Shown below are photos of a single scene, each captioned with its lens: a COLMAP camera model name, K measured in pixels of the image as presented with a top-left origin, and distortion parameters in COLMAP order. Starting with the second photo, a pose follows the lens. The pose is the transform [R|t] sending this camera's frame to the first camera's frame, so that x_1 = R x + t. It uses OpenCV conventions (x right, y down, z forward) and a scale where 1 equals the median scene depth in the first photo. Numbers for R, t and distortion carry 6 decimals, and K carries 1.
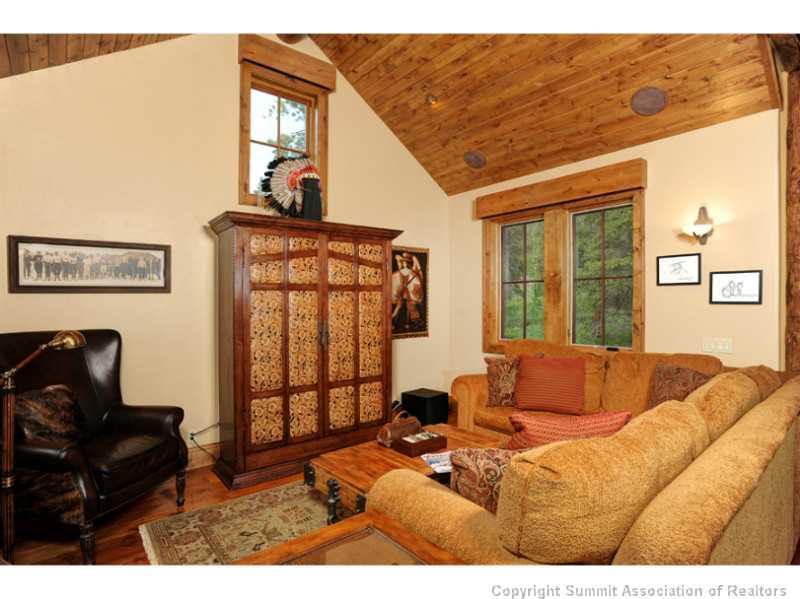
lens RADIAL K [[411.6, 0, 400.0], [0, 411.6, 299.5], [0, 0, 1]] dist [-0.056168, 0.026536]
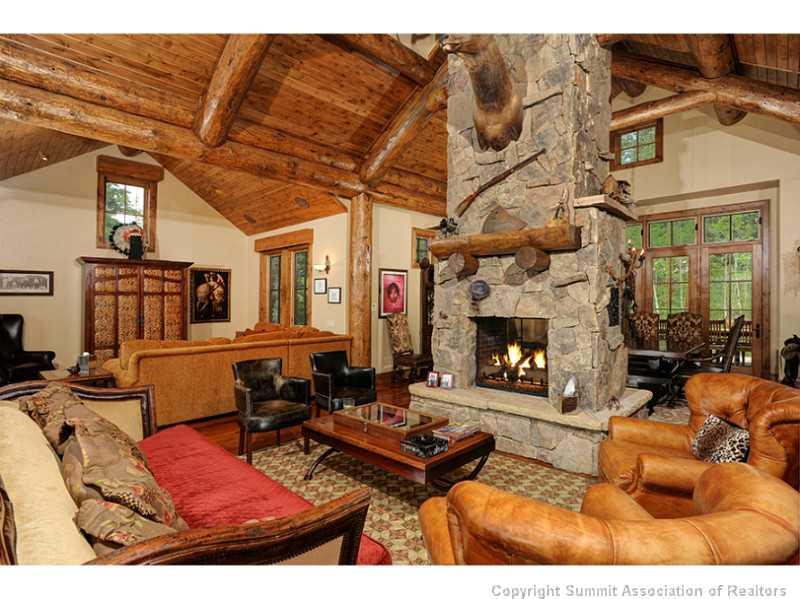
lens RADIAL K [[392.5, 0, 400.0], [0, 392.5, 299.5], [0, 0, 1]] dist [-0.073696, 0.026215]
pose [[0.990842, 0.005927, 0.134894, 0.756330], [-0.006465, 0.999973, 0.003553, -0.015133], [-0.134870, -0.004393, 0.990854, -0.908906]]
